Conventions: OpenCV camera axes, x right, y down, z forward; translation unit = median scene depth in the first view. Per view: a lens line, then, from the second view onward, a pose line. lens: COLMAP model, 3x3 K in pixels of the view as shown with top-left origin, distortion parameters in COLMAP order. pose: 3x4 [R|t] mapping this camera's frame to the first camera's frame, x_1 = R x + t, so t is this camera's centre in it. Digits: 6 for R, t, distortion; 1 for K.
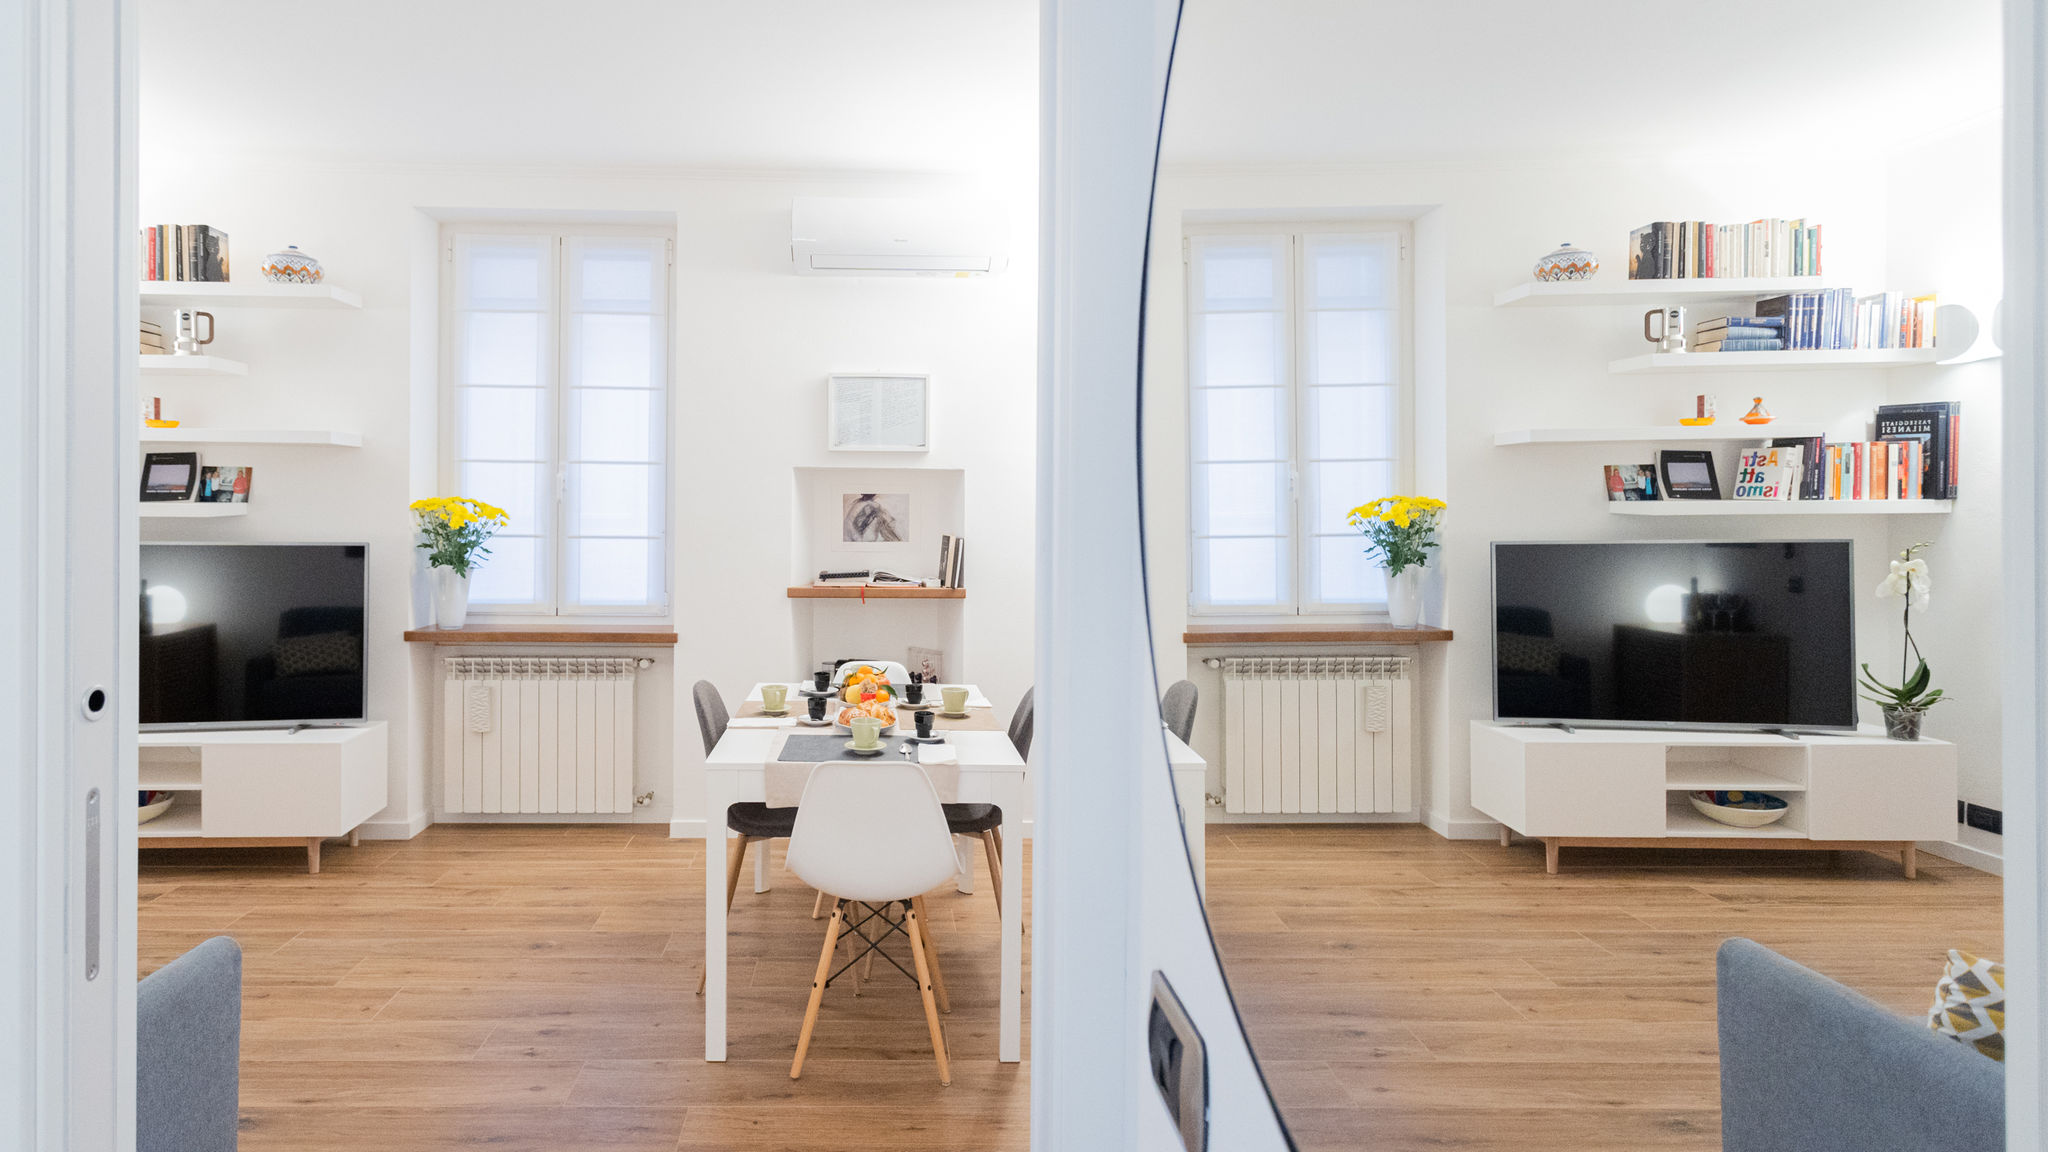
lens RADIAL K [[1056.5, 0, 913.9], [0, 1056.5, 508.4], [0, 0, 1]] dist [0.001497, 0.000036]
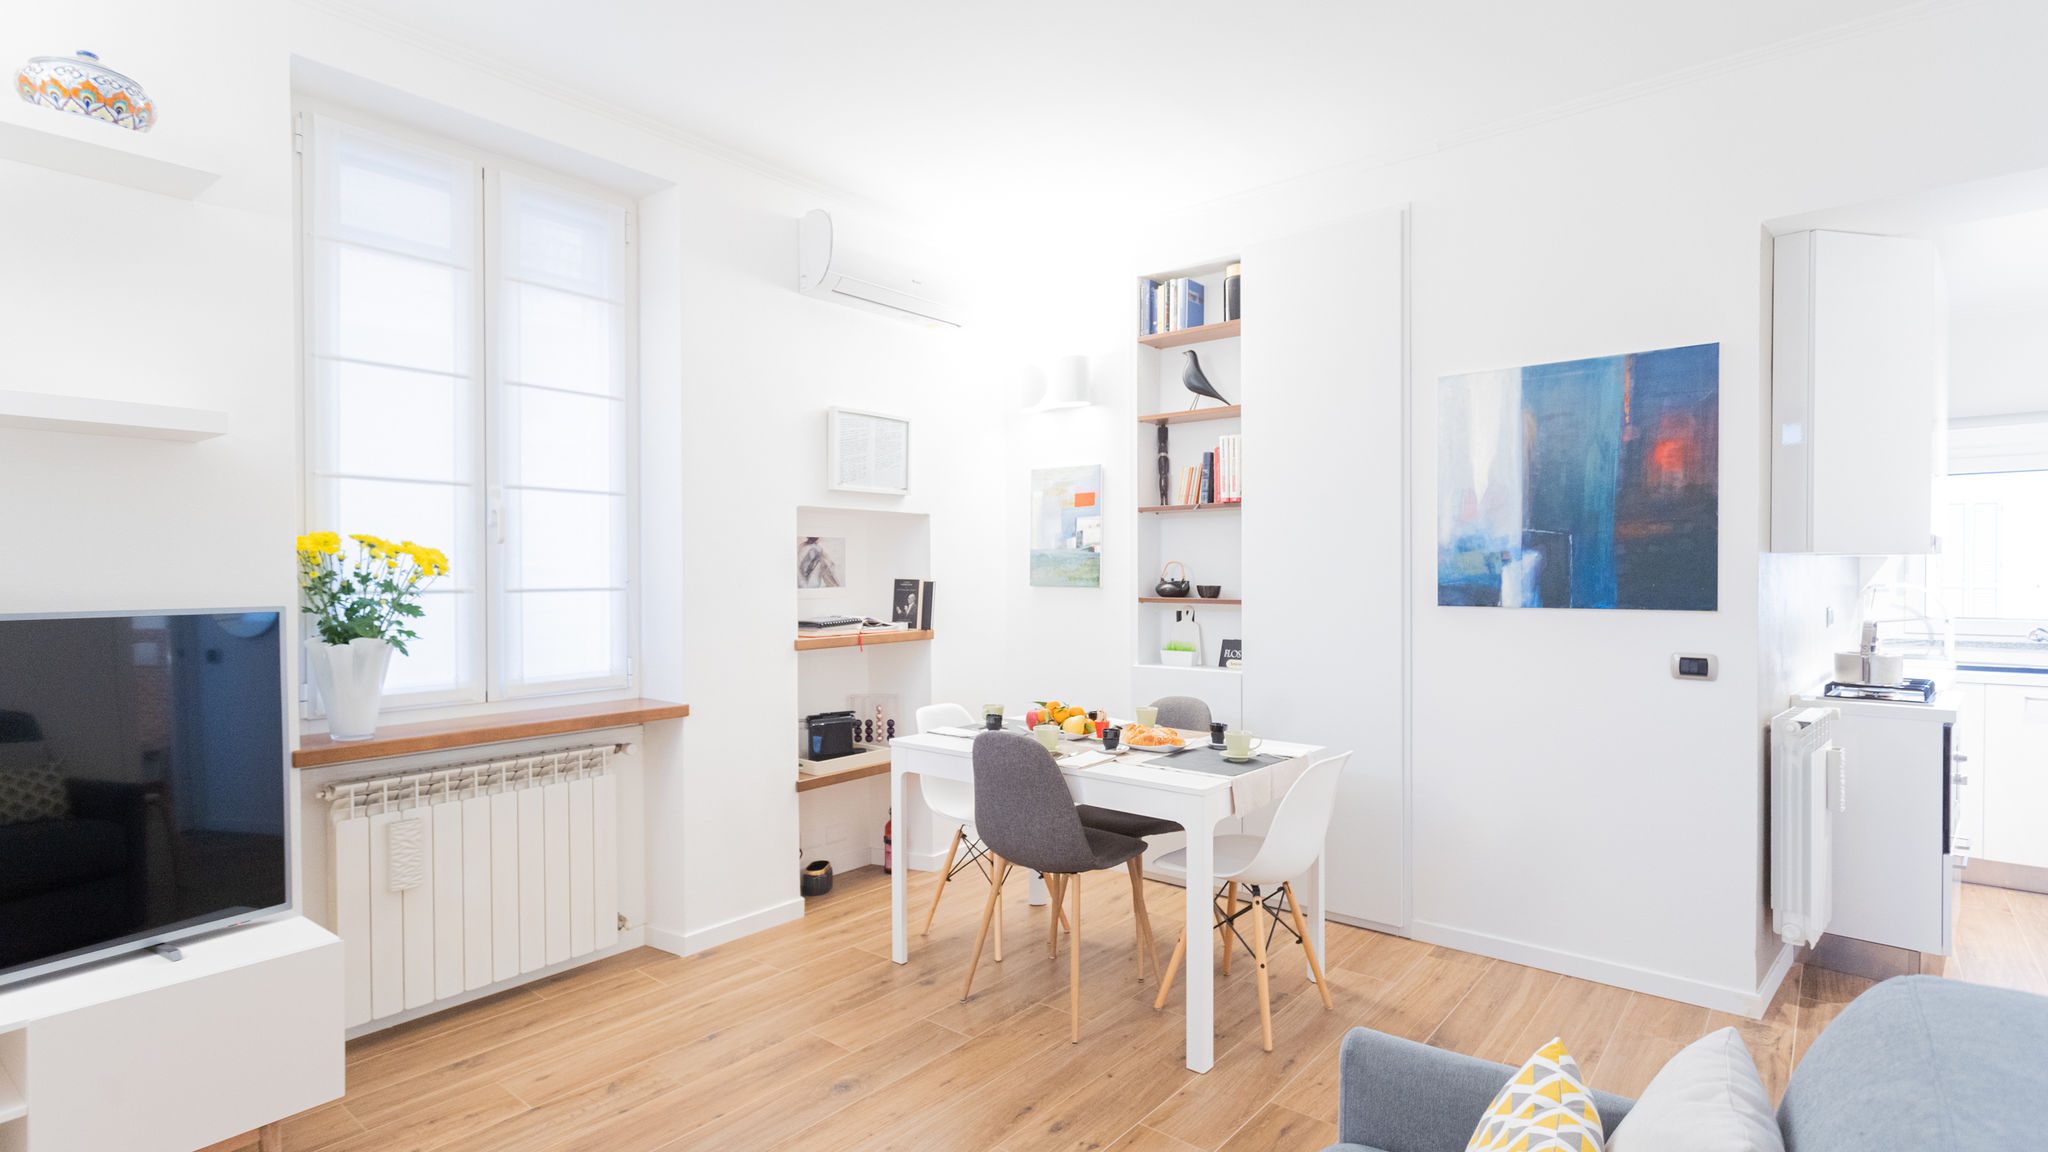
lens RADIAL K [[1010.2, 0, 1026.4], [0, 1010.2, 572.7], [0, 0, 1]] dist [0.000326, 0.000244]
pose [[0.641759, -0.013290, 0.766791, -0.633308], [0.007340, 0.999910, 0.011186, 0.009700], [-0.766871, -0.001550, 0.641799, 0.294028]]
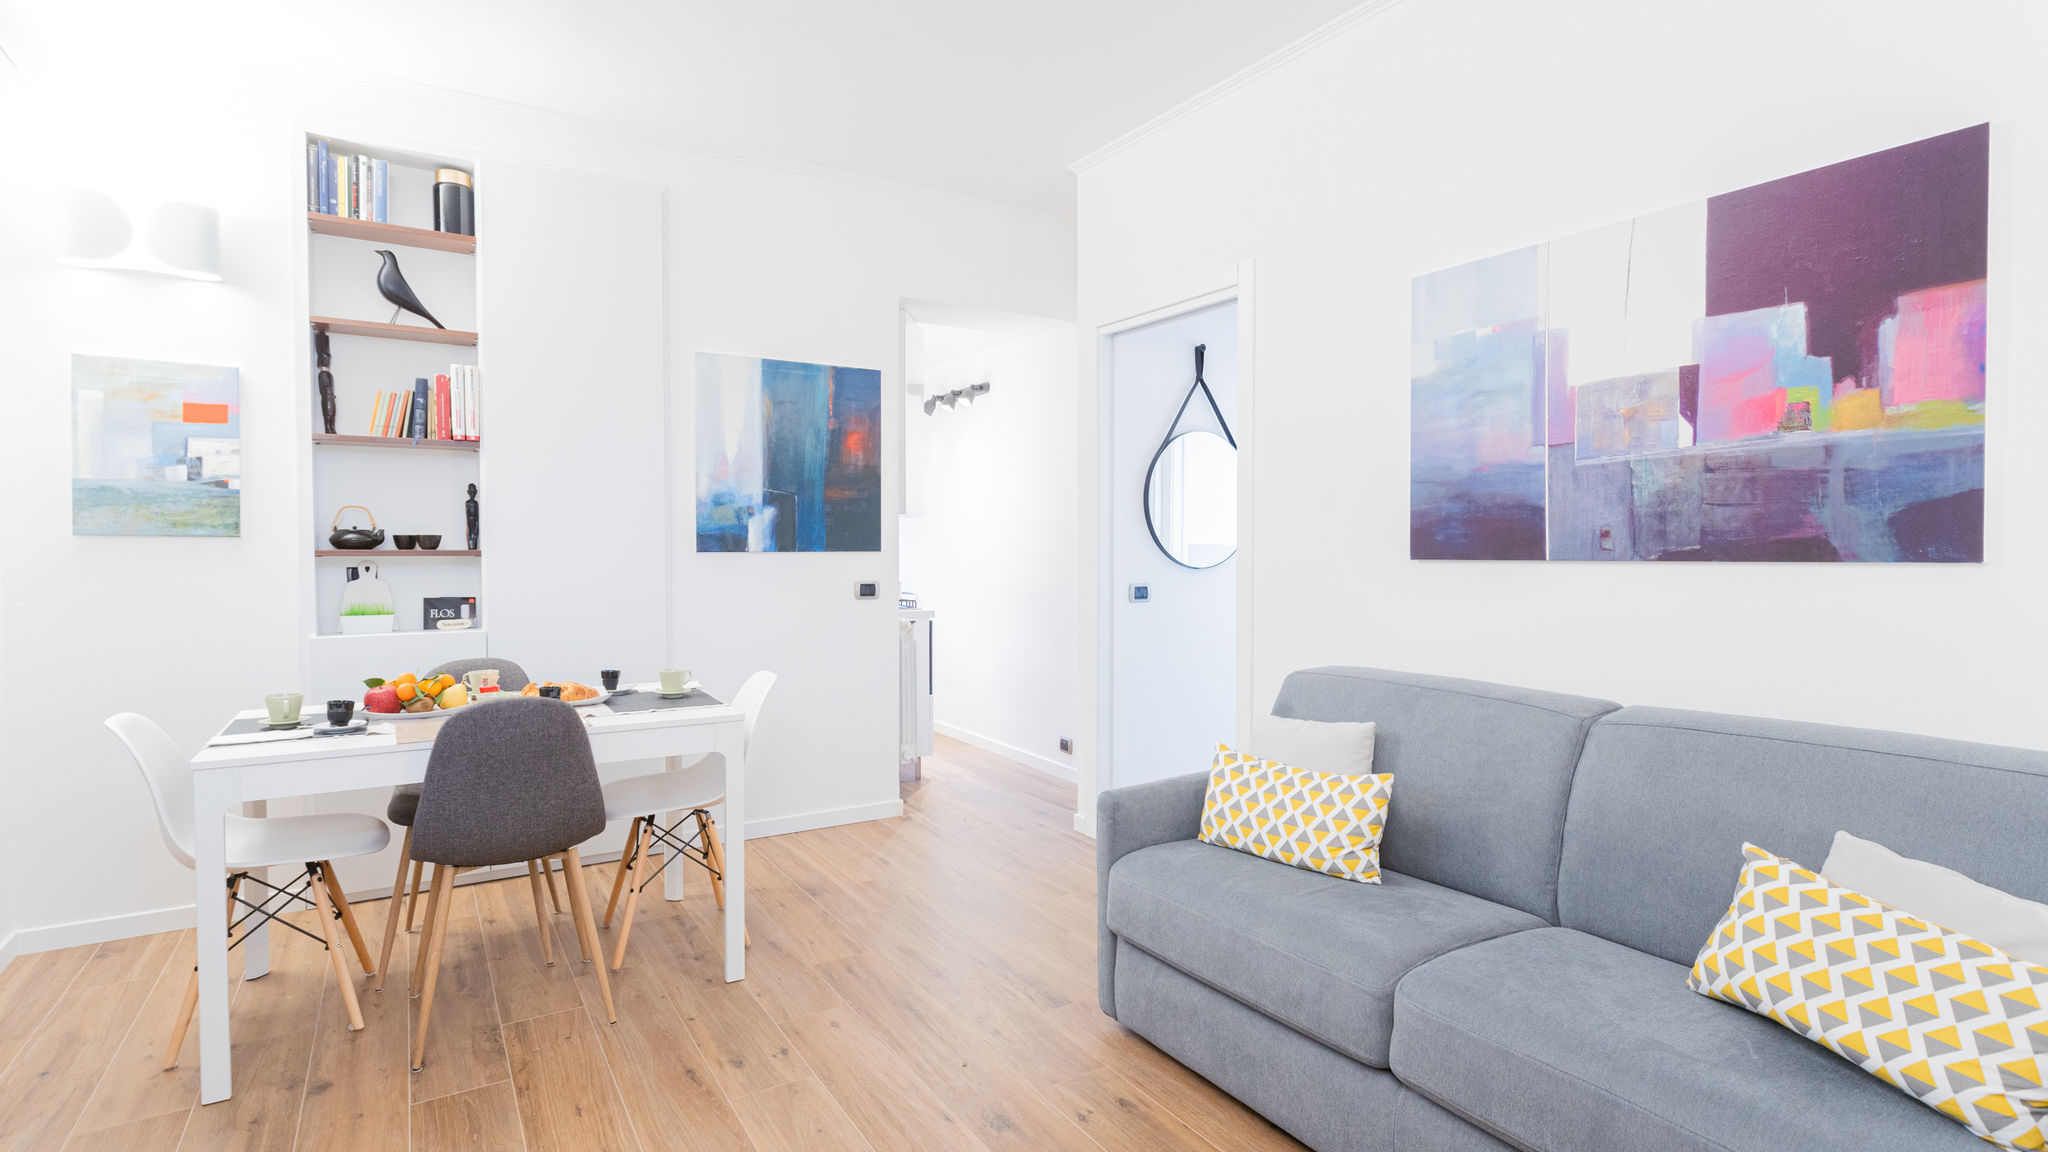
lens RADIAL K [[1010.2, 0, 1026.4], [0, 1010.2, 572.7], [0, 0, 1]] dist [0.000326, 0.000244]
pose [[-0.548609, -0.025504, 0.835690, -0.735880], [-0.003864, 0.999601, 0.027970, 0.037942], [-0.836070, 0.012115, -0.548489, 0.788476]]
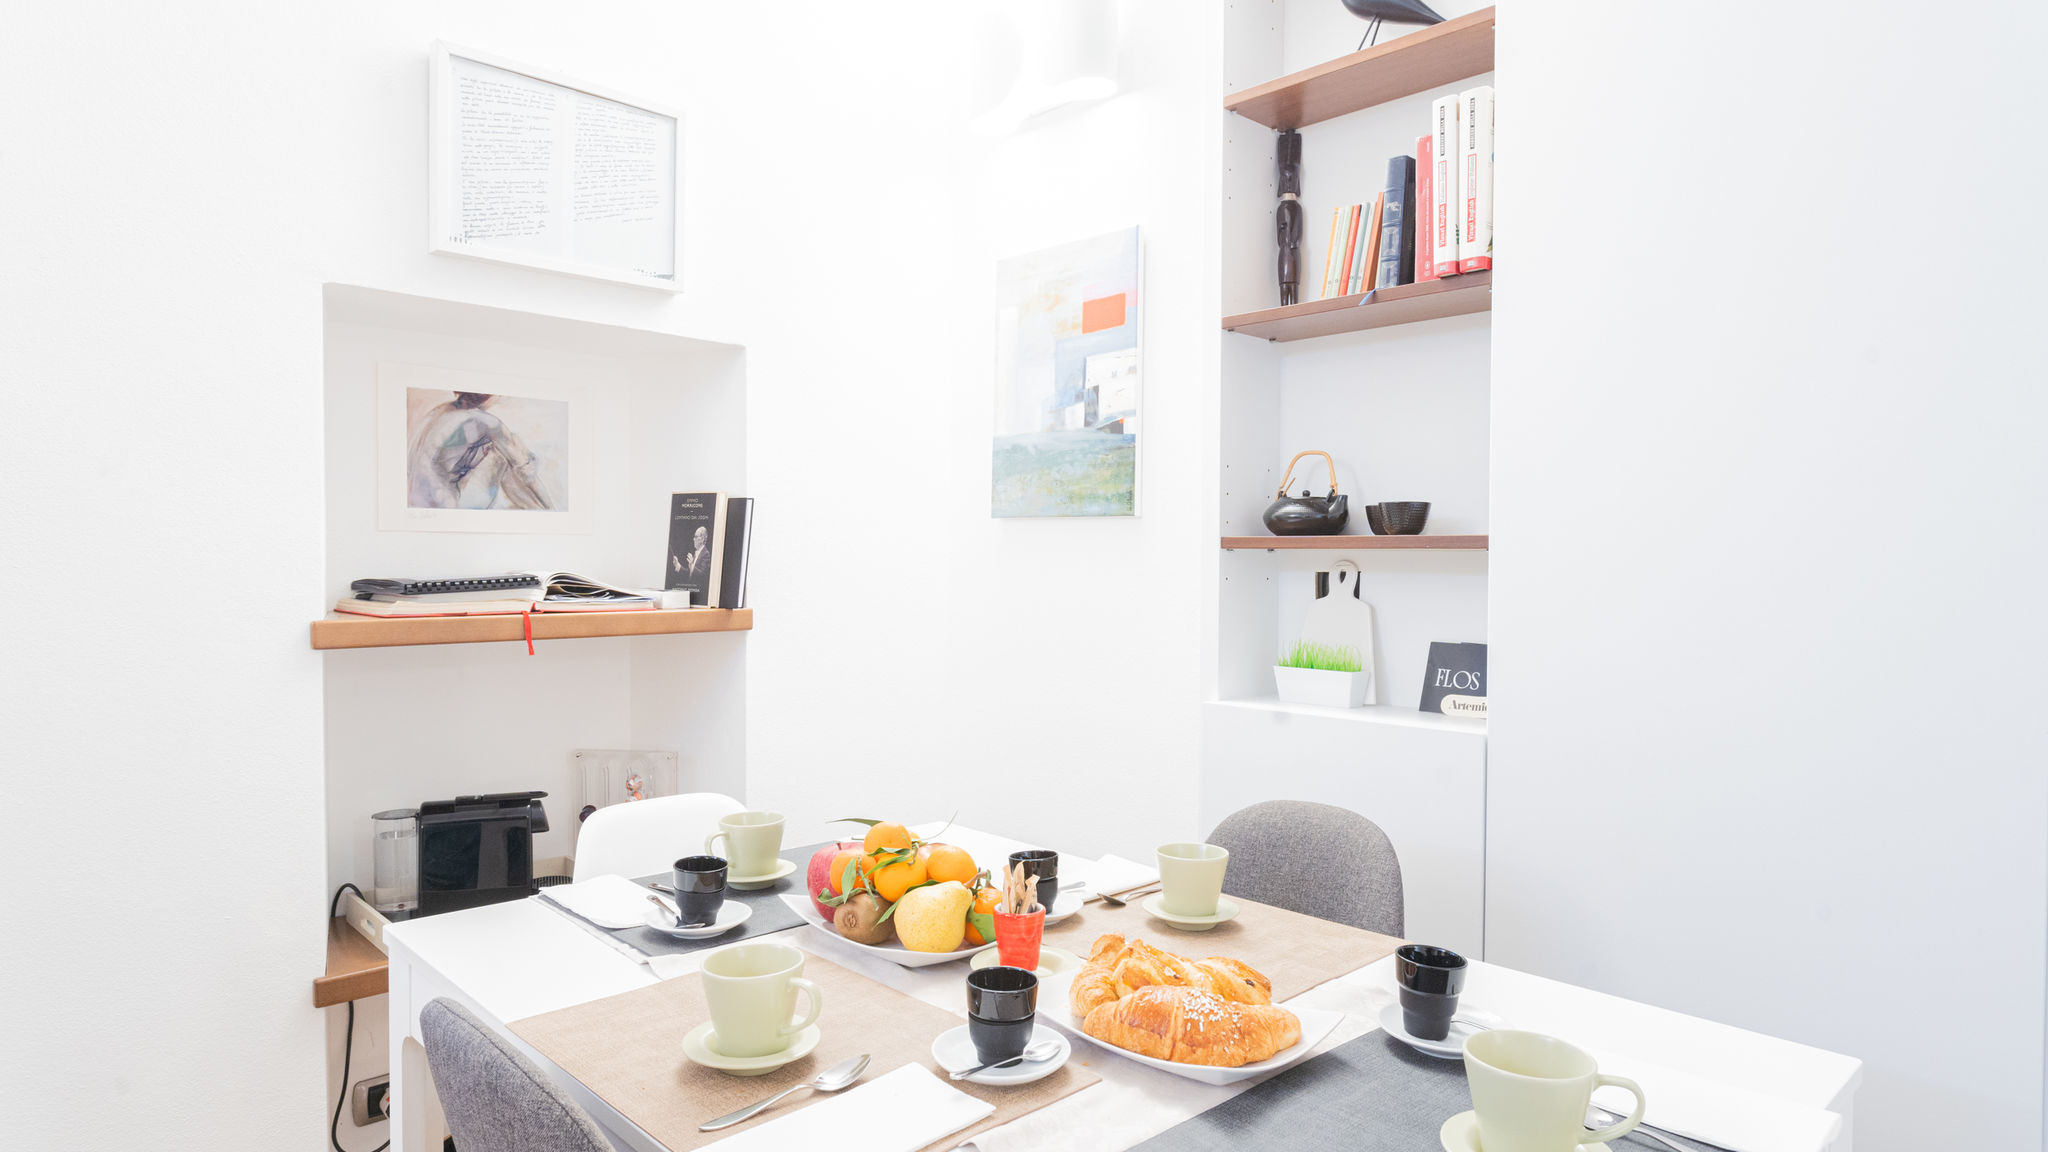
lens RADIAL K [[1193.8, 0, 1024.0], [0, 1193.8, 576.0], [0, 0, 1]] dist [-0.005183, -0.000476]
pose [[0.730358, -0.012462, 0.682951, -0.213046], [-0.002215, 0.999785, 0.020612, 0.049697], [-0.683061, -0.016567, 0.730173, 0.535041]]
